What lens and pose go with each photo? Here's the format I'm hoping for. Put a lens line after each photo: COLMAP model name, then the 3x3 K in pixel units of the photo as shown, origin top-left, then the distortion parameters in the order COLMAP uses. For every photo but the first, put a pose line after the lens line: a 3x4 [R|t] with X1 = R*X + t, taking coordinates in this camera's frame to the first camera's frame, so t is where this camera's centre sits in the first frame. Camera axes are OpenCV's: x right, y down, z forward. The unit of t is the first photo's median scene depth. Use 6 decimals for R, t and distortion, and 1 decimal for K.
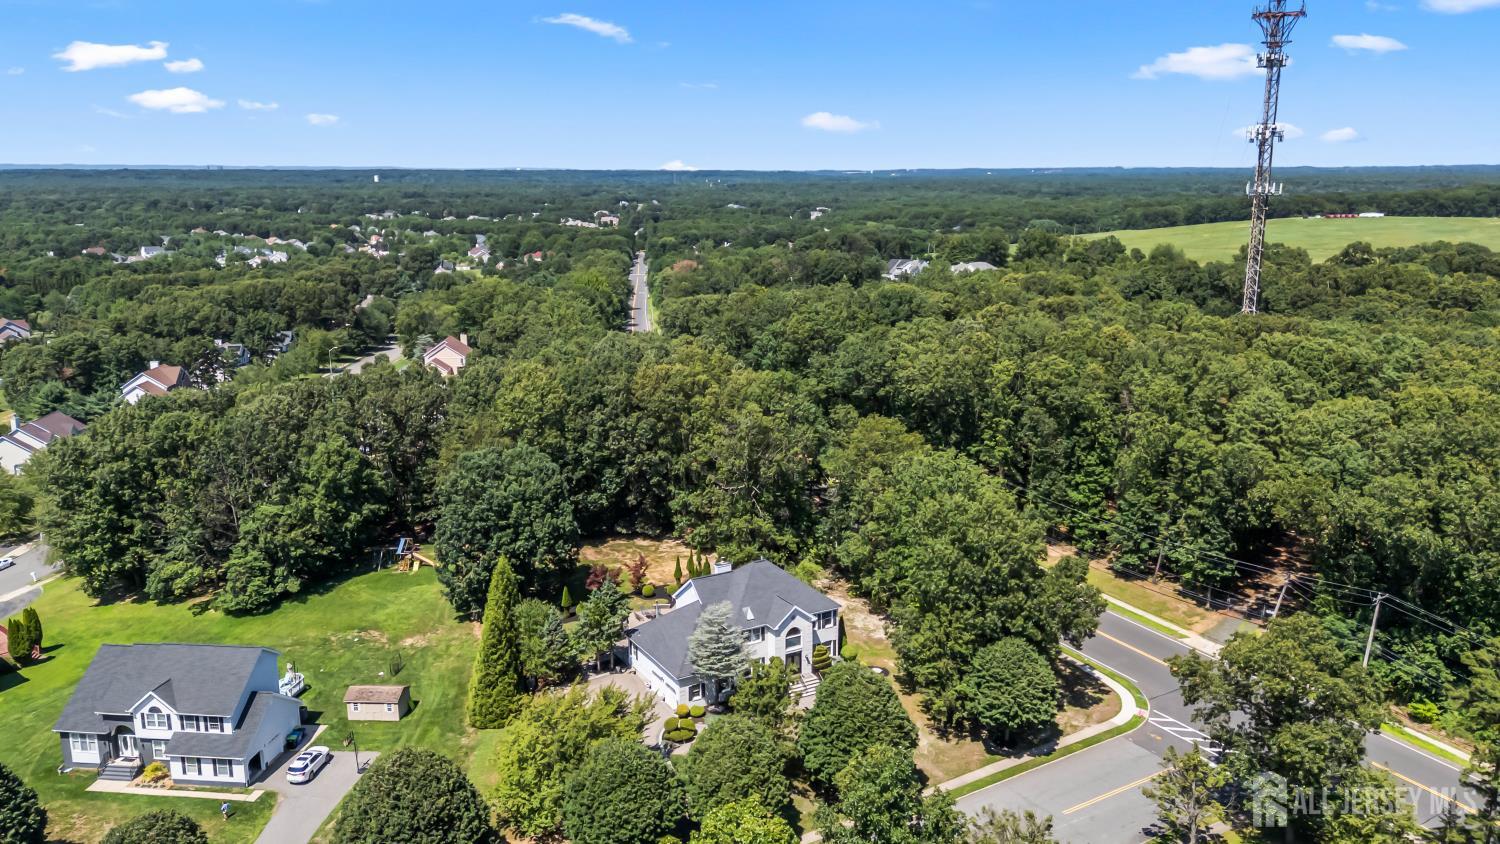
lens RADIAL K [[1118.5, 0, 750.0], [0, 1118.5, 422.0], [0, 0, 1]] dist [0.096044, -0.105595]
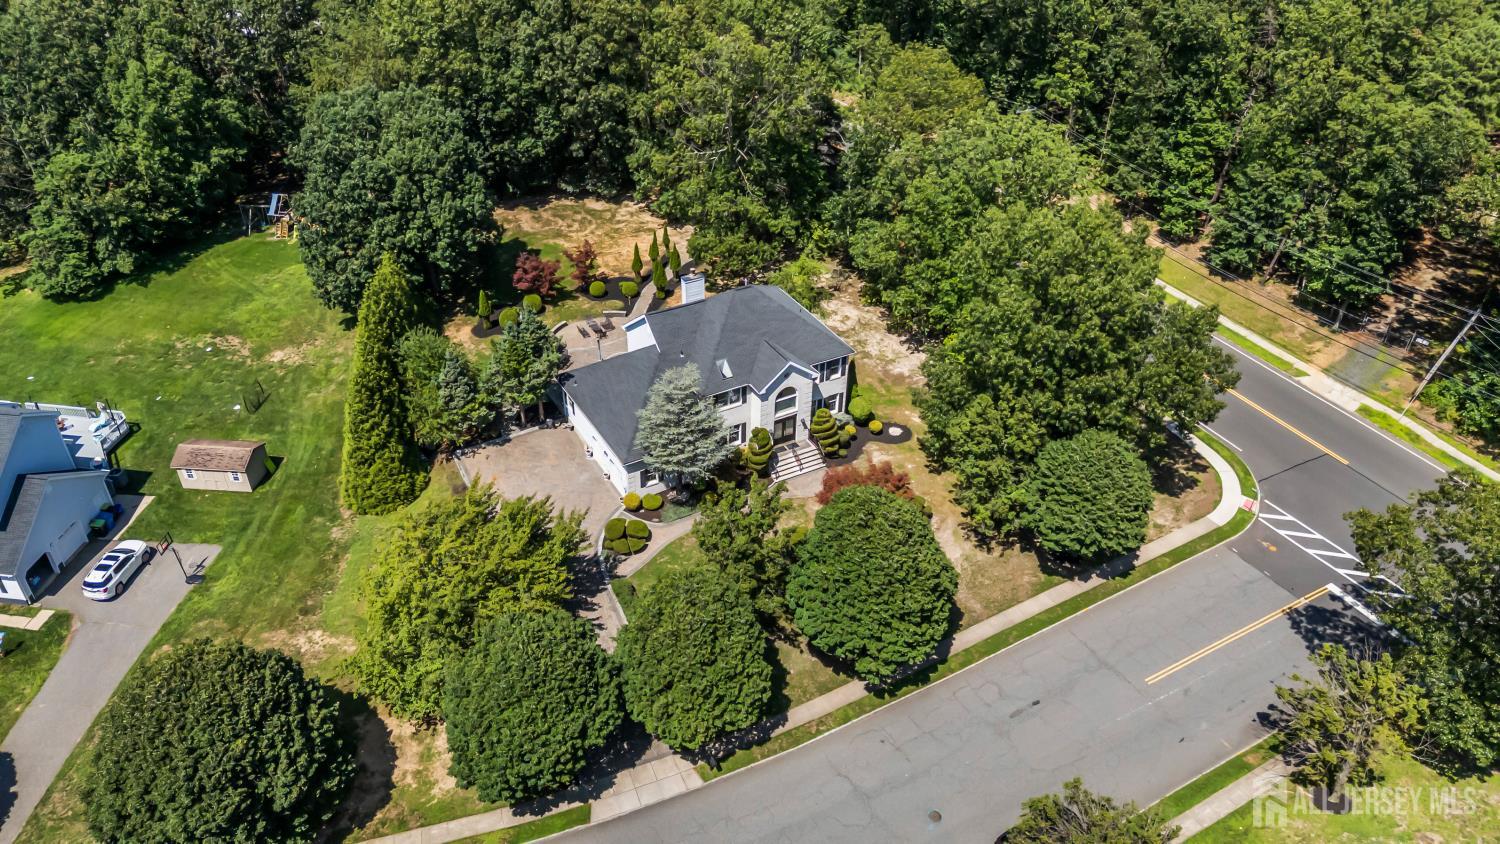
lens RADIAL K [[1096.5, 0, 750.0], [0, 1096.5, 422.0], [0, 0, 1]] dist [0.082673, -0.081215]
pose [[0.999726, 0.021519, 0.009246, 0.007998], [-0.023419, 0.923066, 0.383929, -0.057200], [-0.000274, -0.384040, 0.923316, 0.296873]]
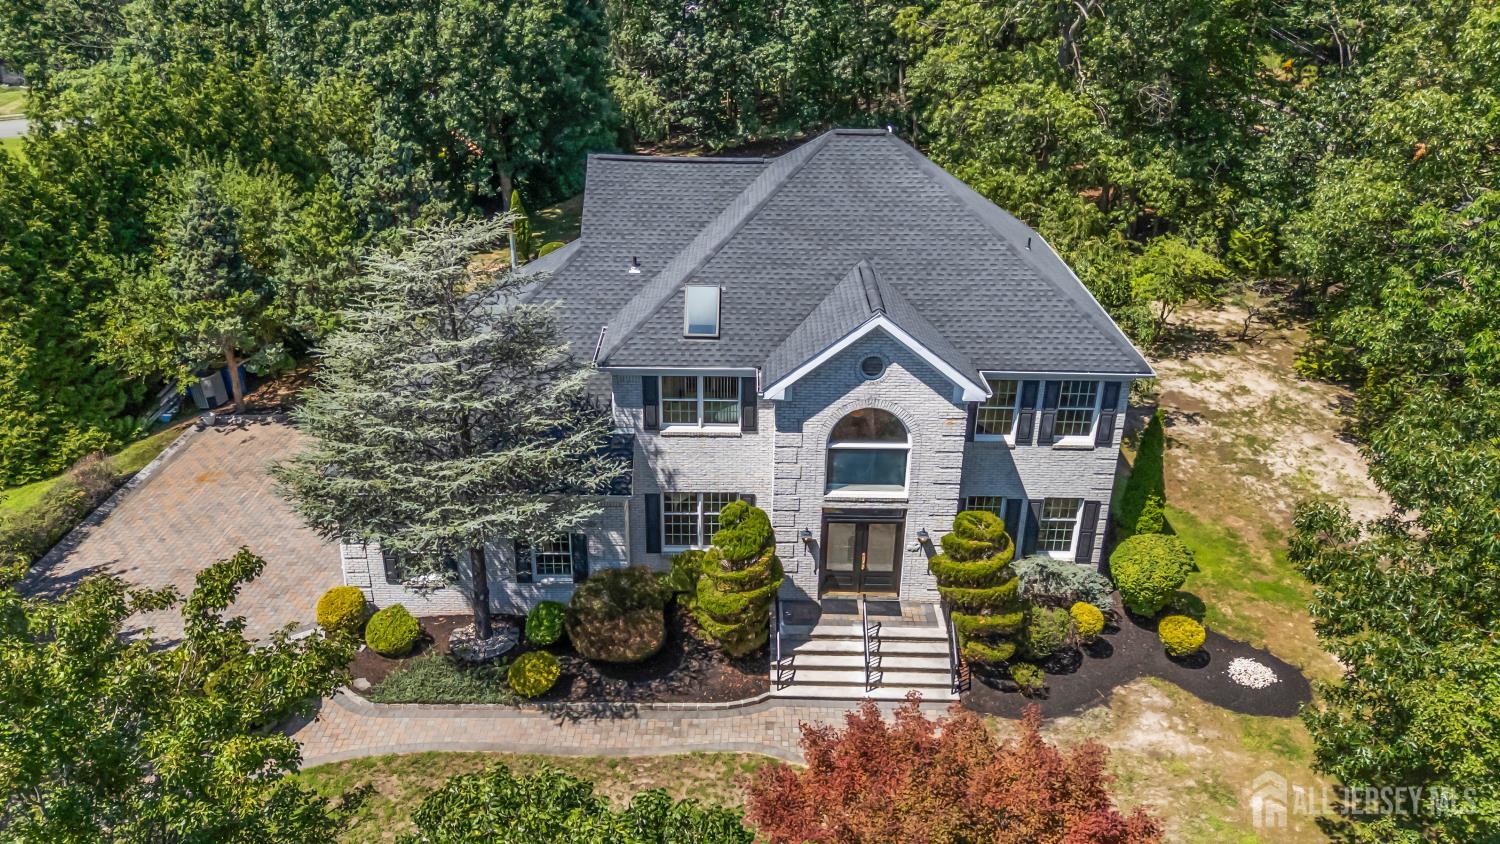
lens RADIAL K [[1096.5, 0, 750.0], [0, 1096.5, 422.0], [0, 0, 1]] dist [0.082673, -0.081215]
pose [[0.869576, 0.233368, -0.435174, 0.099964], [-0.128952, 0.958017, 0.256074, 0.114575], [0.476664, -0.166560, 0.863163, 0.691221]]
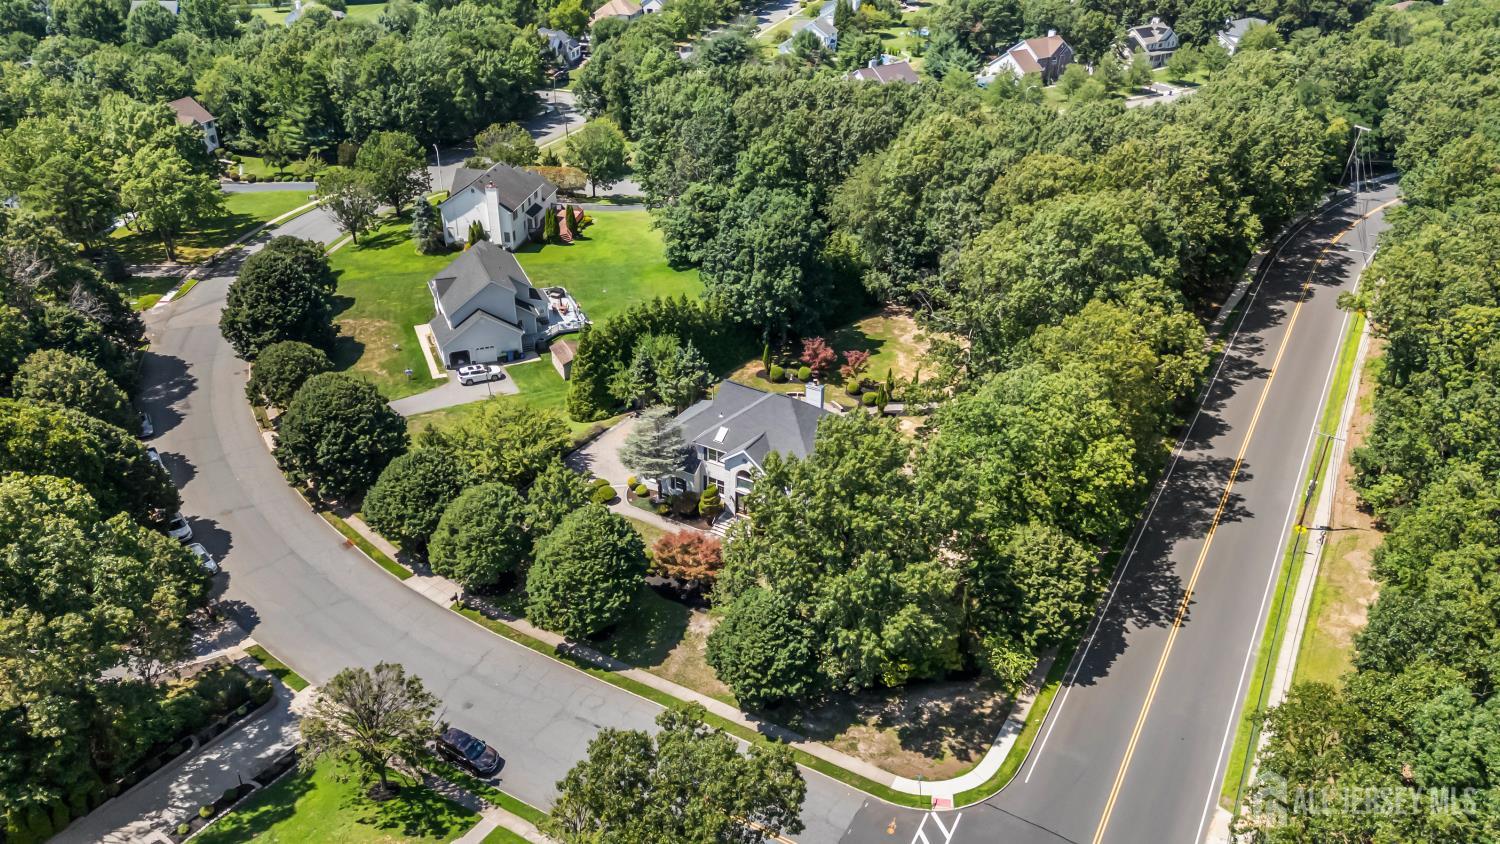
lens RADIAL K [[1096.5, 0, 750.0], [0, 1096.5, 422.0], [0, 0, 1]] dist [0.082673, -0.081215]
pose [[0.497636, 0.448836, -0.742230, 0.599769], [-0.211702, 0.892679, 0.397876, -0.183427], [0.841154, -0.040866, 0.539249, 0.452474]]
